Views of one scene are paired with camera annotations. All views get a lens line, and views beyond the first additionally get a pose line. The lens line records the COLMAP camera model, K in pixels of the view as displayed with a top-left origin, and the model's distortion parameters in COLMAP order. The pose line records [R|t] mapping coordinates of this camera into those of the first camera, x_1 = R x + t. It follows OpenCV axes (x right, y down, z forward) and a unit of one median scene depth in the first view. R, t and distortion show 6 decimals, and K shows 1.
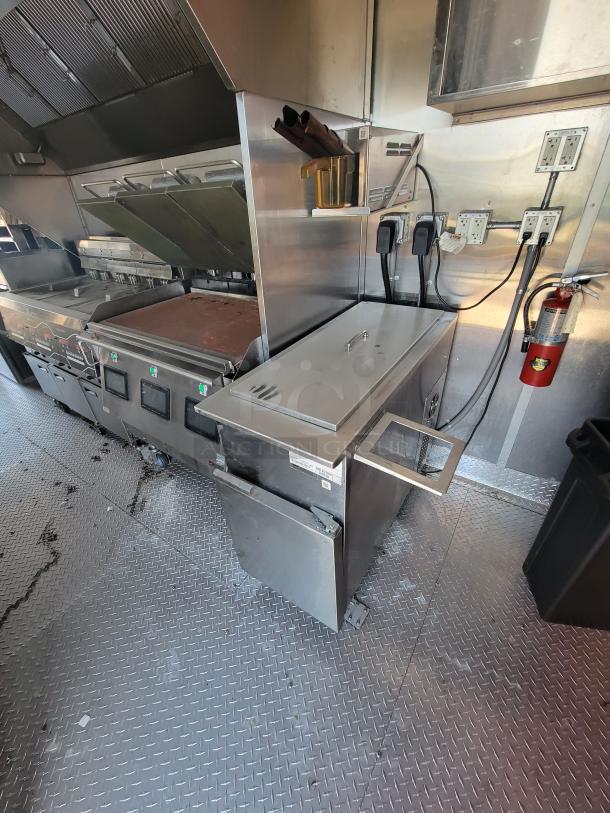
lens RADIAL K [[334.9, 0, 299.0], [0, 334.9, 400.5], [0, 0, 1]] dist [-0.006792, 0.002663]
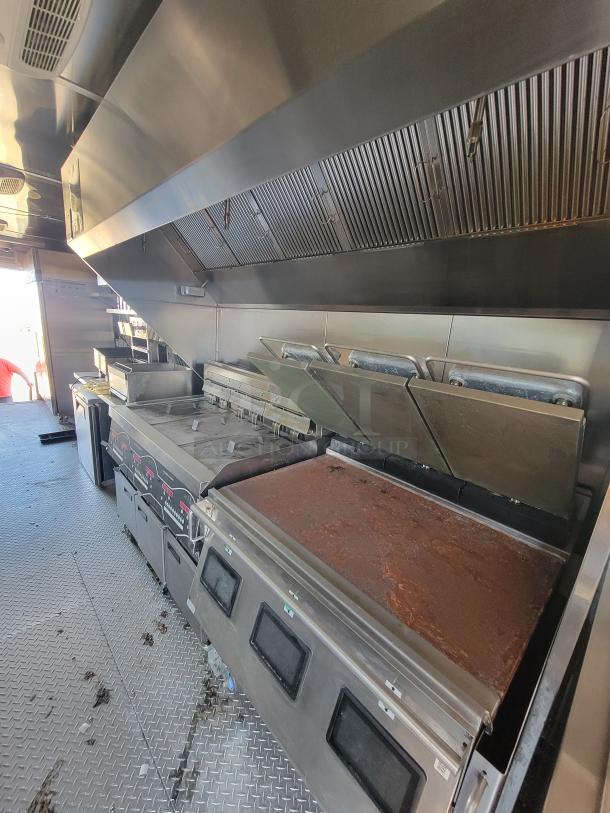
lens RADIAL K [[334.9, 0, 306.2], [0, 334.9, 412.8], [0, 0, 1]] dist [-0.006792, 0.002663]
pose [[0.968793, 0.179936, -0.170478, -0.248968], [-0.223250, 0.932254, -0.284712, -0.174702], [0.107699, 0.313886, 0.943333, 0.196073]]
